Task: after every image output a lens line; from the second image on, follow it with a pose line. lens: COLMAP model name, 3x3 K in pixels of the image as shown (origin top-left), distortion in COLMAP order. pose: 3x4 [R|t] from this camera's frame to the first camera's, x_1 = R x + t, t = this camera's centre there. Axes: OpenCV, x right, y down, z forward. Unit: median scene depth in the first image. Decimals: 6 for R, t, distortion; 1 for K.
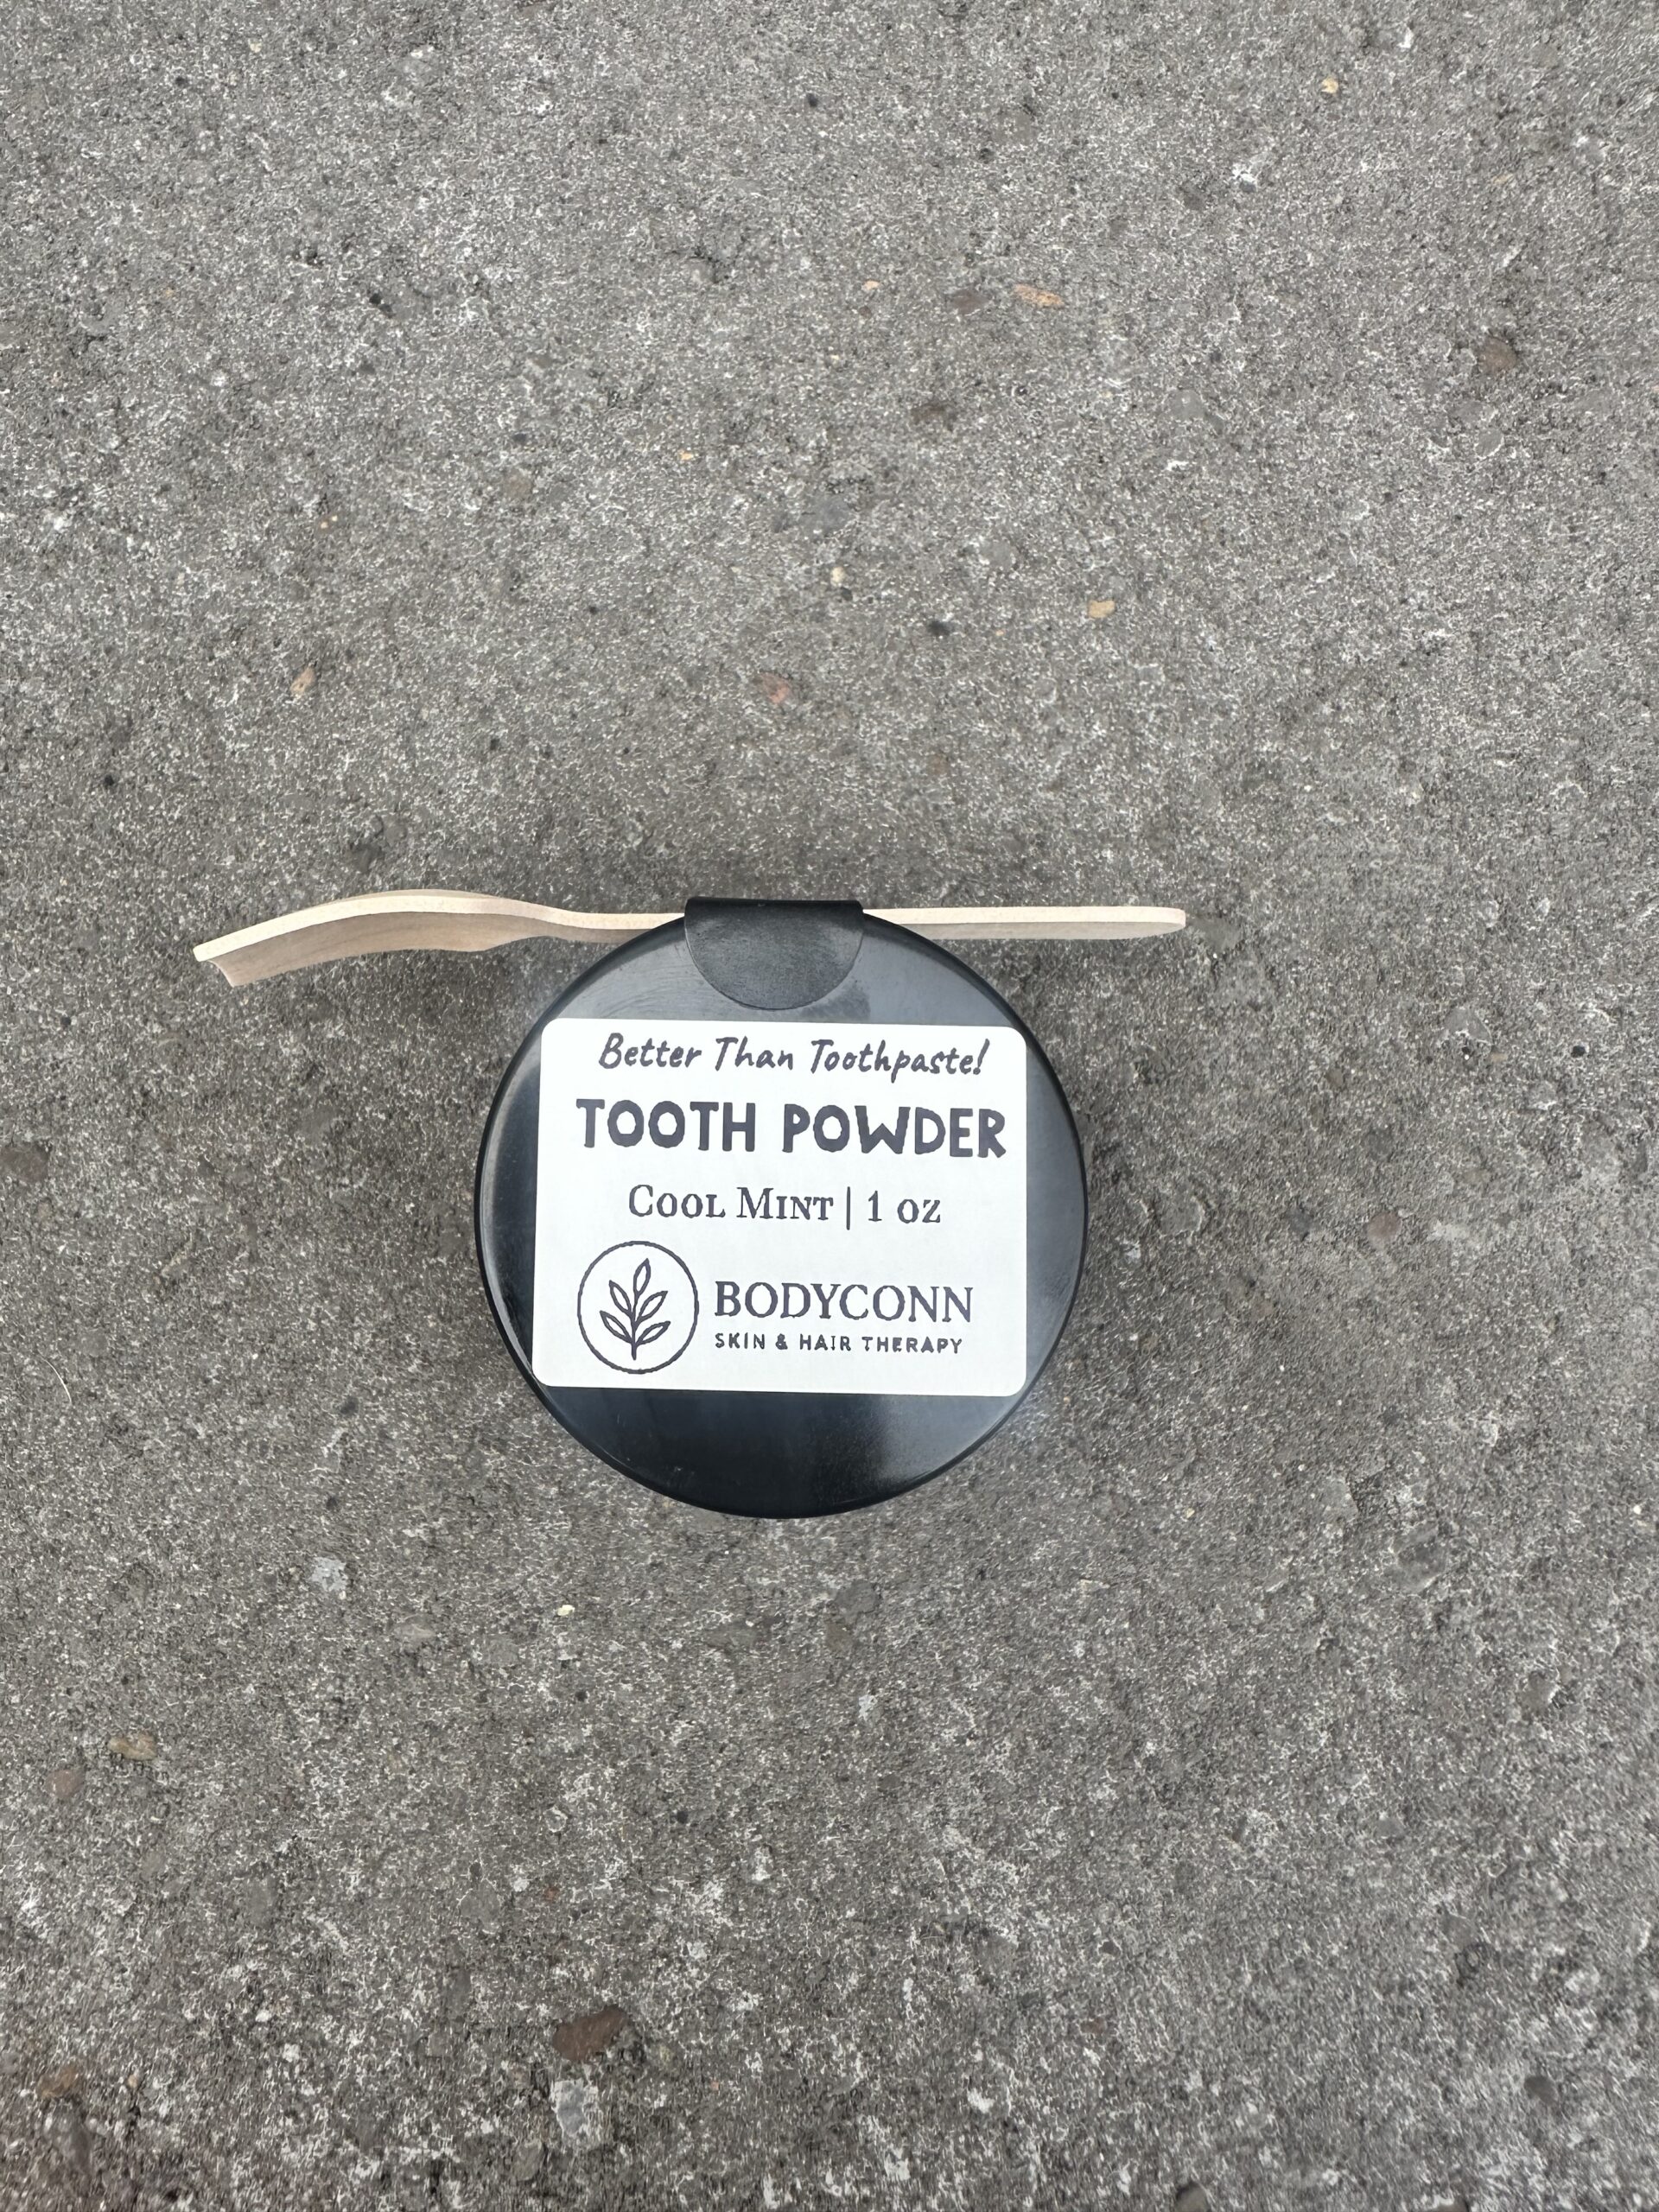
lens RADIAL K [[1555.9, 0, 706.7], [0, 1555.9, 1034.9], [0, 0, 1]] dist [-0.010855, 0.006883]
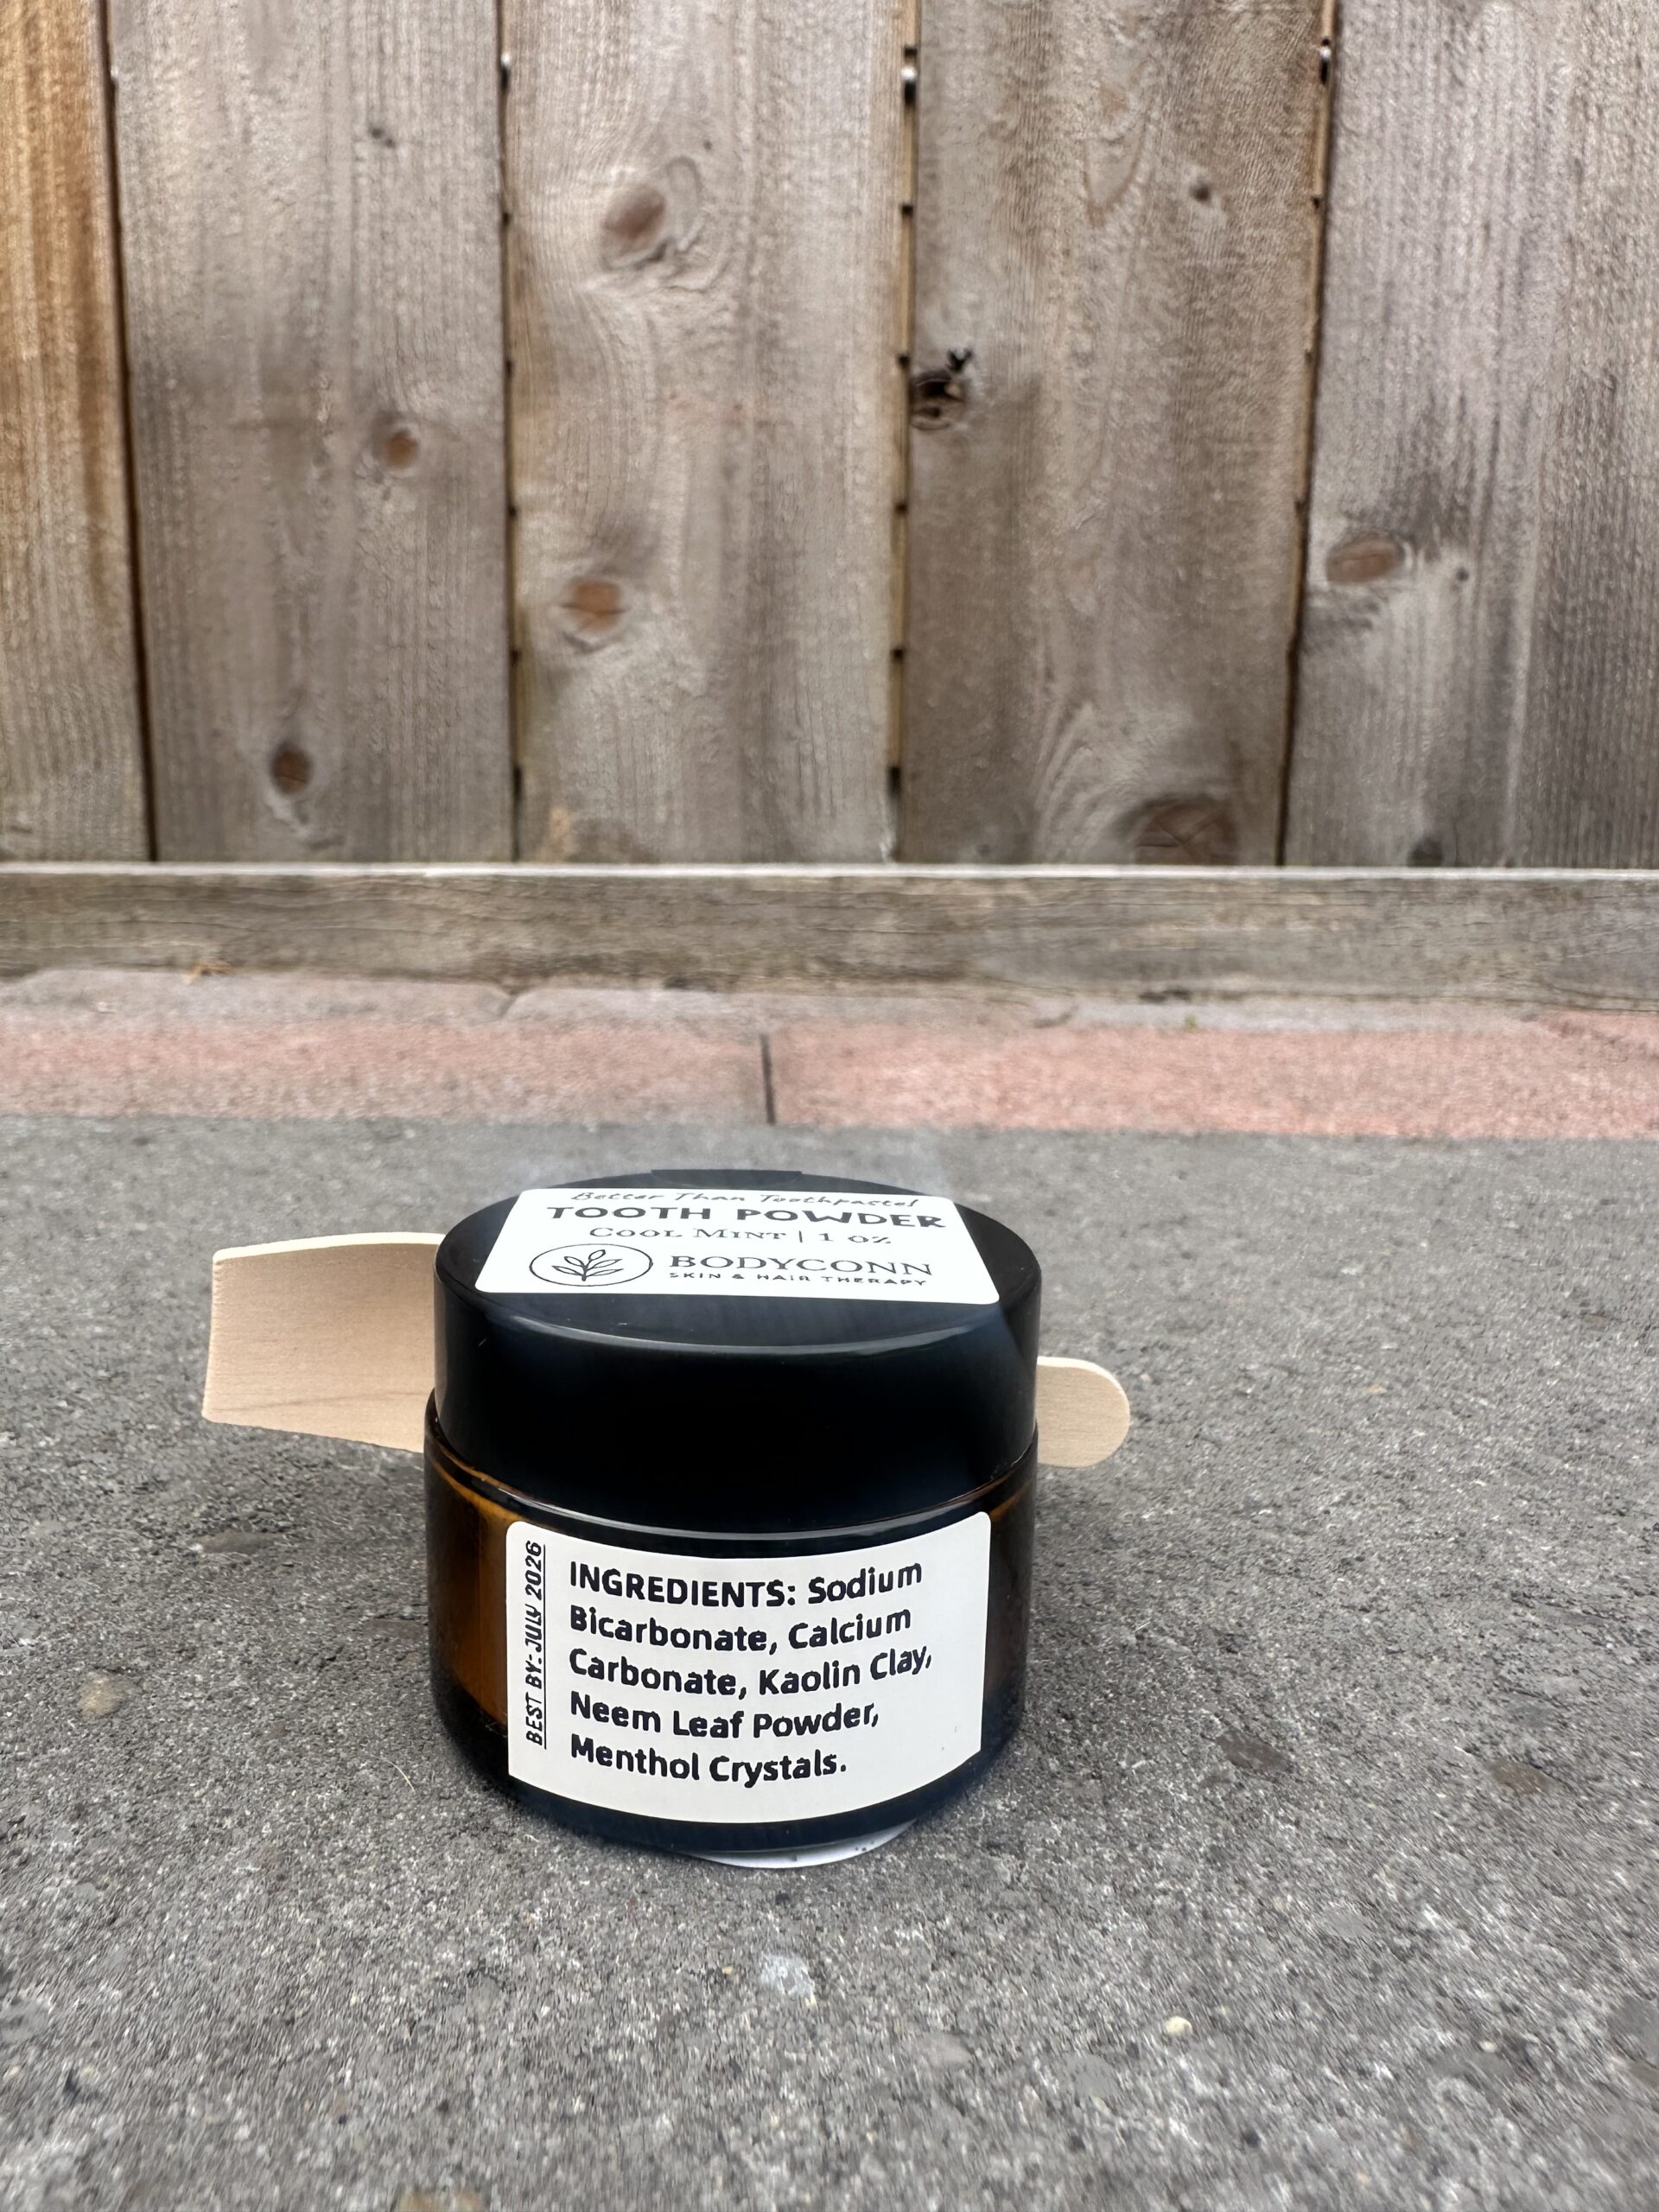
lens RADIAL K [[1560.1, 0, 682.5], [0, 1560.1, 1018.1], [0, 0, 1]] dist [-0.009489, 0.004487]
pose [[0.999851, 0.014583, -0.009243, -0.286503], [-0.012657, 0.255003, -0.966857, 0.865519], [-0.011743, 0.966830, 0.255149, 0.461982]]
